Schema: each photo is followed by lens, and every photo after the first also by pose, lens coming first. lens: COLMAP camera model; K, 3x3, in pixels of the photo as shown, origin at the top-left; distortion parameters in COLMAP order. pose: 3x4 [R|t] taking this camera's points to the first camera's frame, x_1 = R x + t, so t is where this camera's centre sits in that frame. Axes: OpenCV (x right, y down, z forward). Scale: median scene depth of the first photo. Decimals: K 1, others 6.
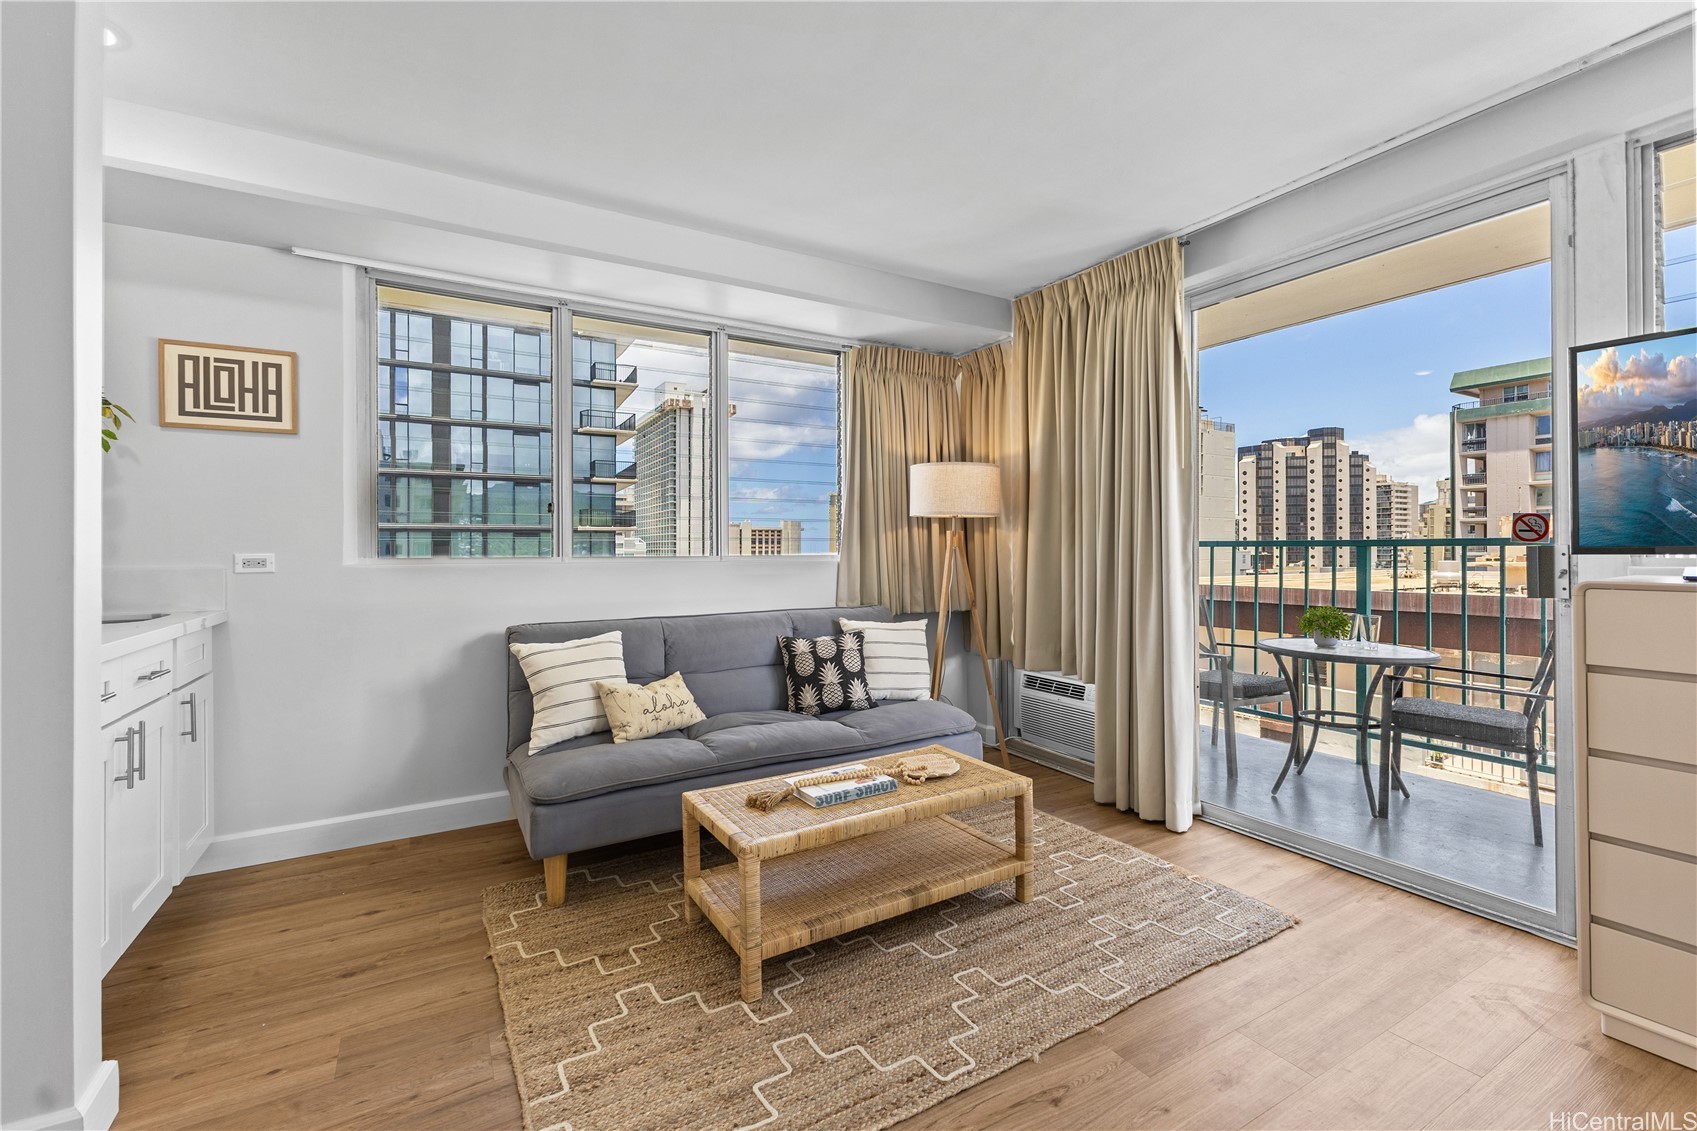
lens RADIAL K [[737.0, 0, 849.0], [0, 737.0, 548.1], [0, 0, 1]] dist [0.008820, 0.000383]
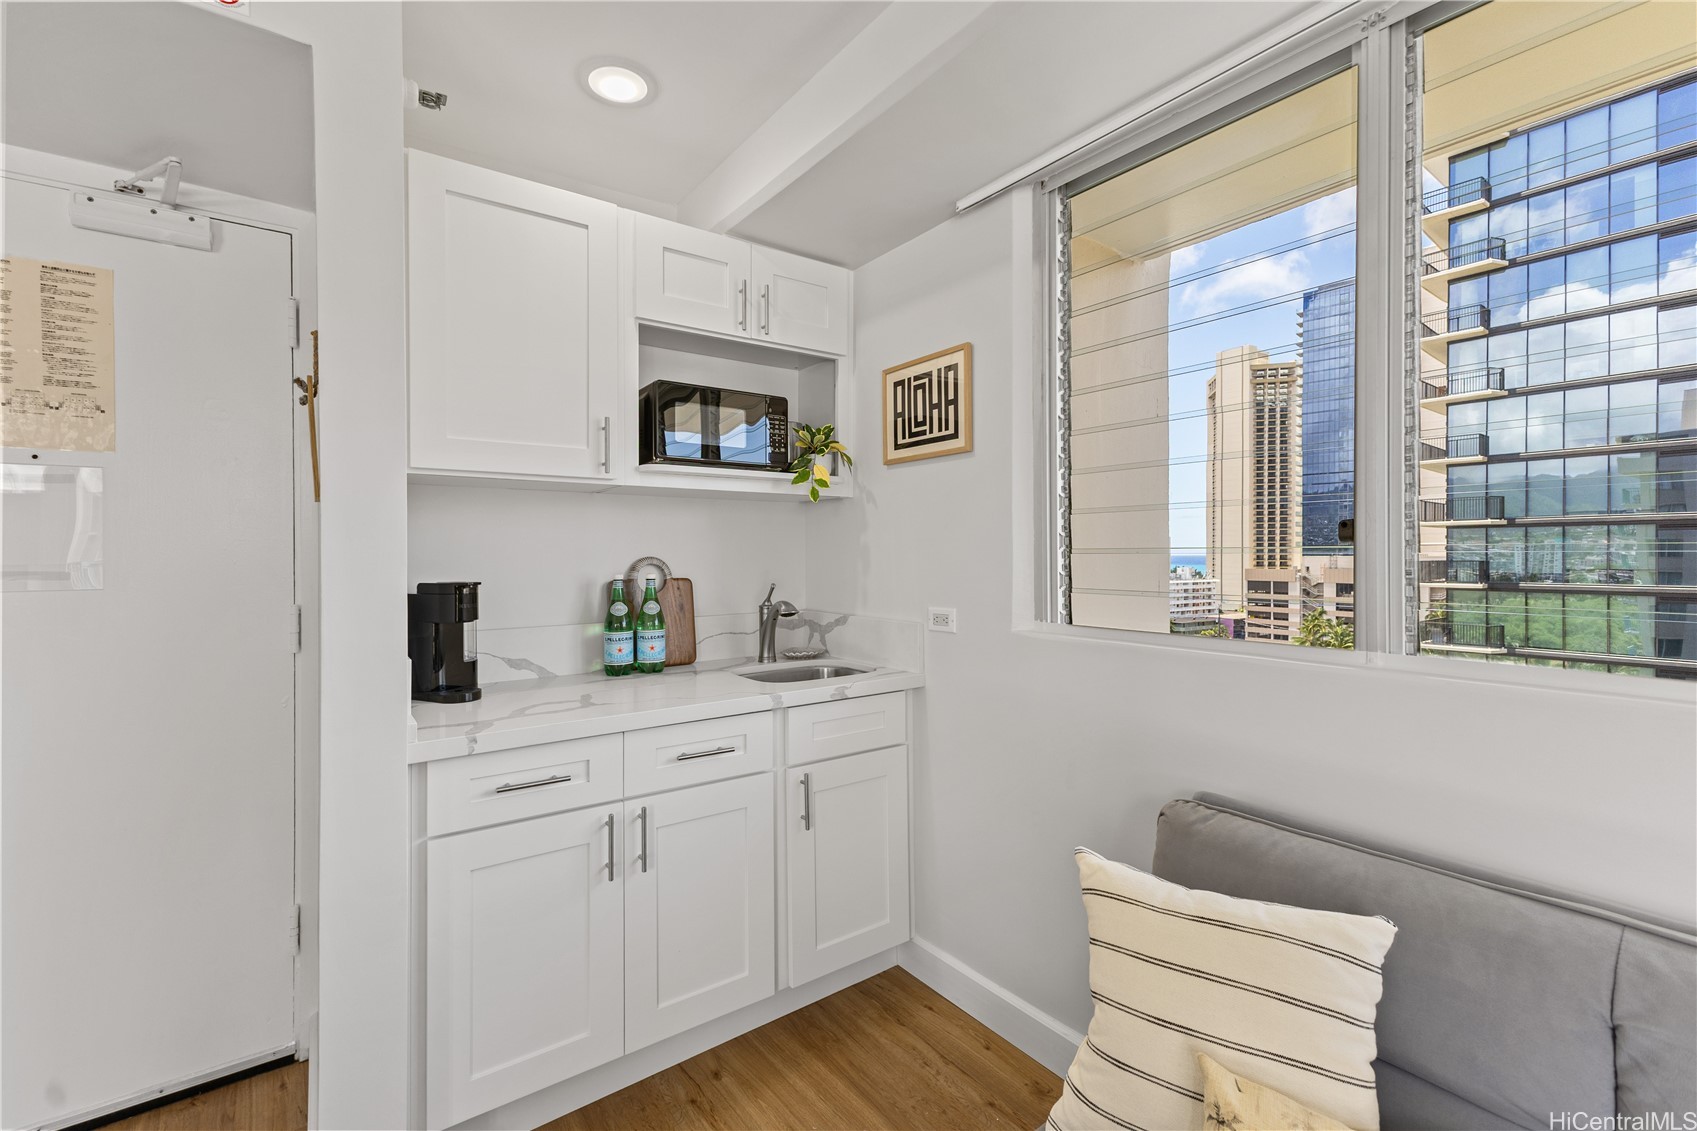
lens RADIAL K [[740.3, 0, 845.1], [0, 740.3, 556.0], [0, 0, 1]] dist [0.012709, -0.000594]
pose [[0.105113, 0.008698, -0.994422, -0.014568], [0.008918, 0.999913, 0.009688, -0.056581], [0.994420, -0.009886, 0.105026, 0.796696]]
